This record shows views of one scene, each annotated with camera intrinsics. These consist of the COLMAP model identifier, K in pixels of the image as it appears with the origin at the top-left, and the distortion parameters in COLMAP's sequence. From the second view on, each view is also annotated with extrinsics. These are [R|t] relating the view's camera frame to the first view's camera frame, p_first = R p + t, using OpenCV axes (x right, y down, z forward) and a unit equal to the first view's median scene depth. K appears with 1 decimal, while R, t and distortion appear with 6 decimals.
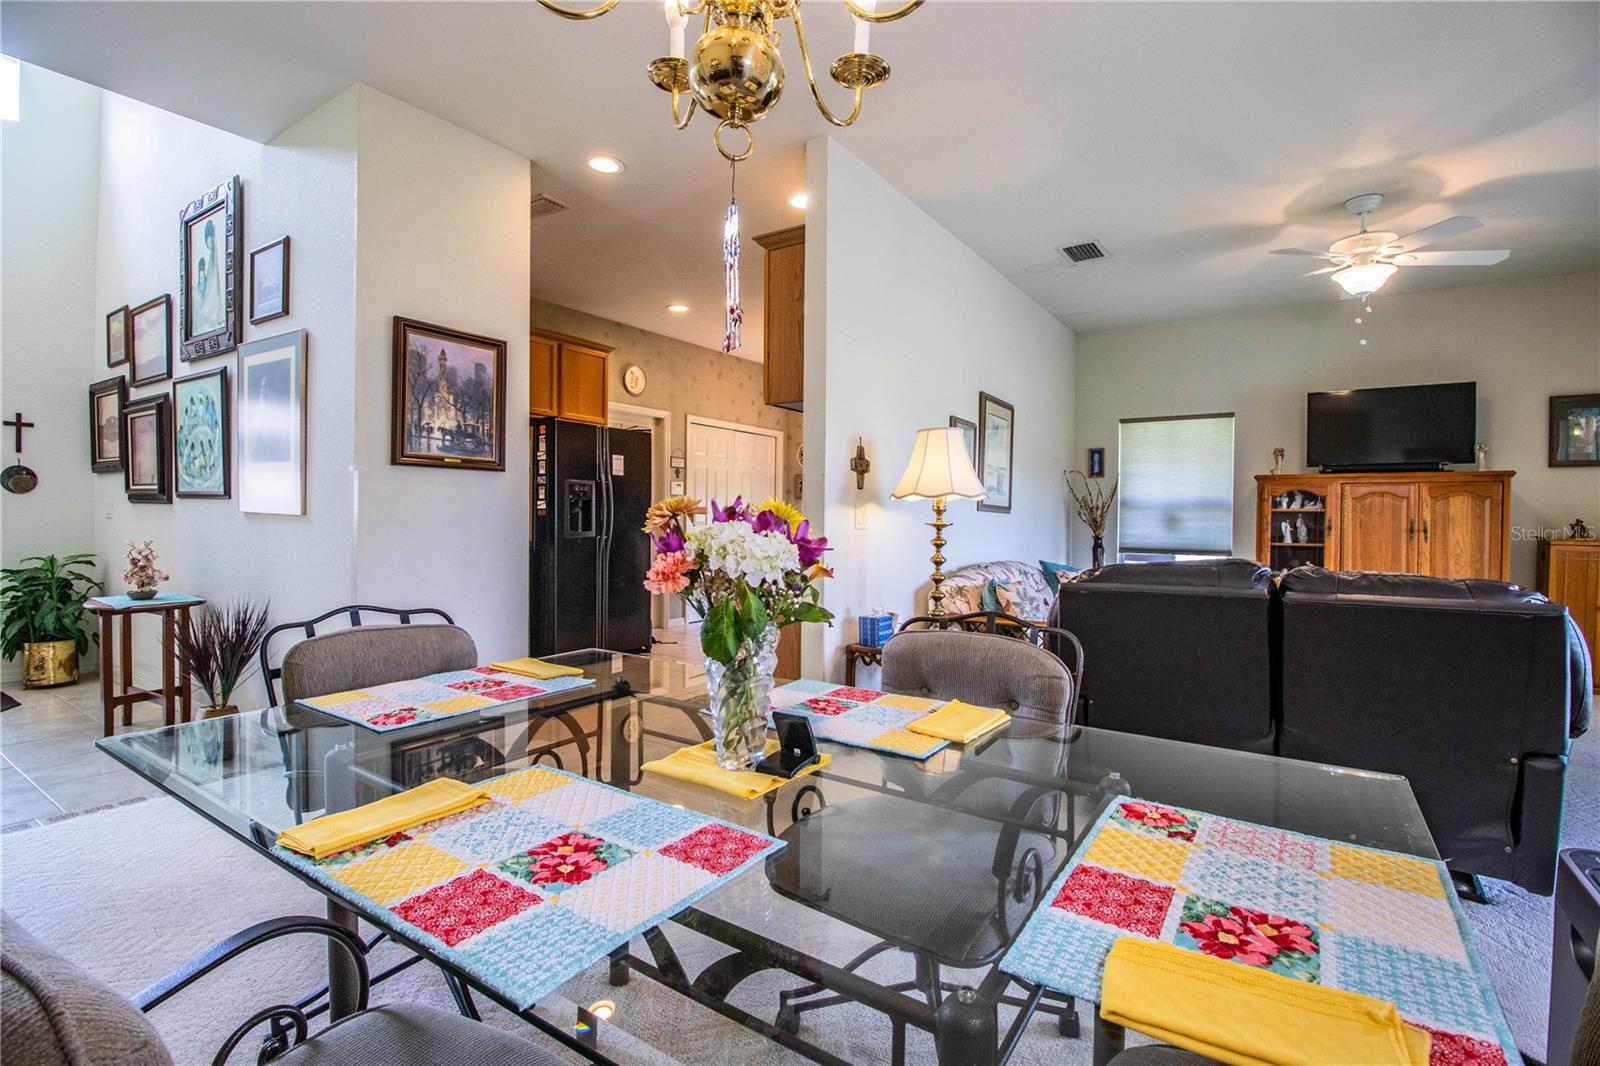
lens RADIAL K [[735.2, 0, 813.0], [0, 735.2, 523.6], [0, 0, 1]] dist [0.001727, -0.014319]
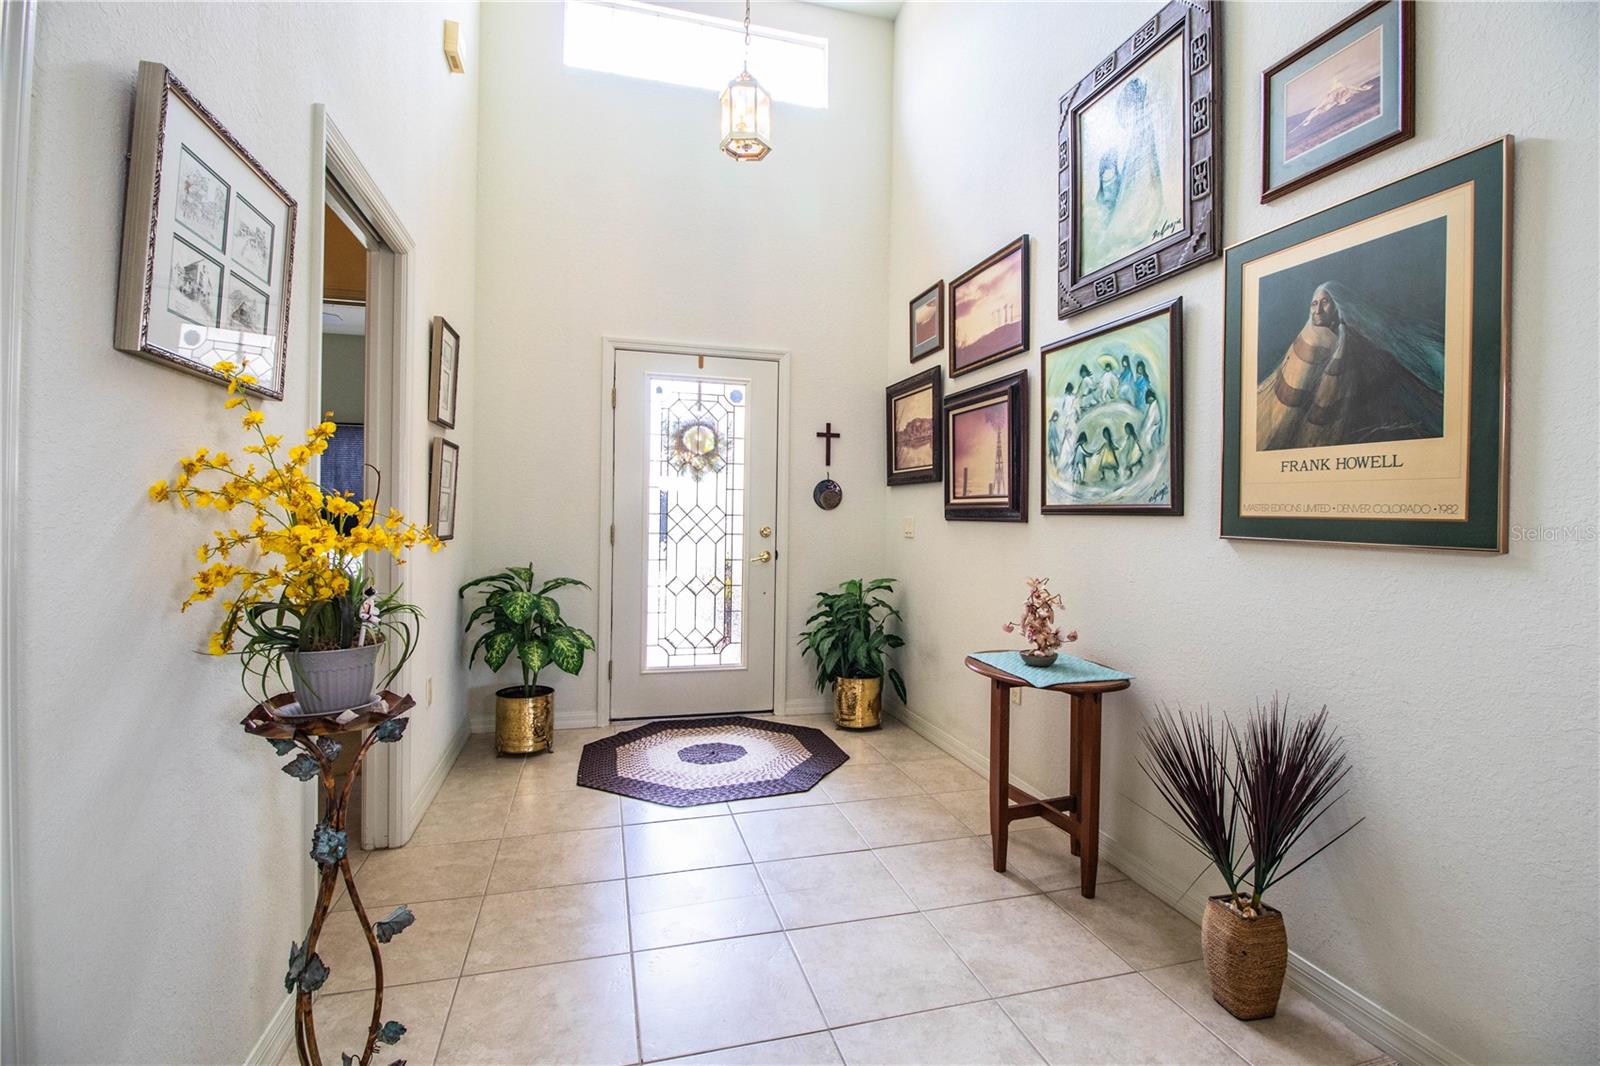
lens RADIAL K [[735.2, 0, 813.0], [0, 735.2, 523.6], [0, 0, 1]] dist [0.001727, -0.014319]
pose [[0.759922, 0.002835, -0.650008, -0.522948], [-0.013011, 0.999857, -0.010849, -0.014418], [0.649884, 0.016701, 0.759850, 0.283146]]
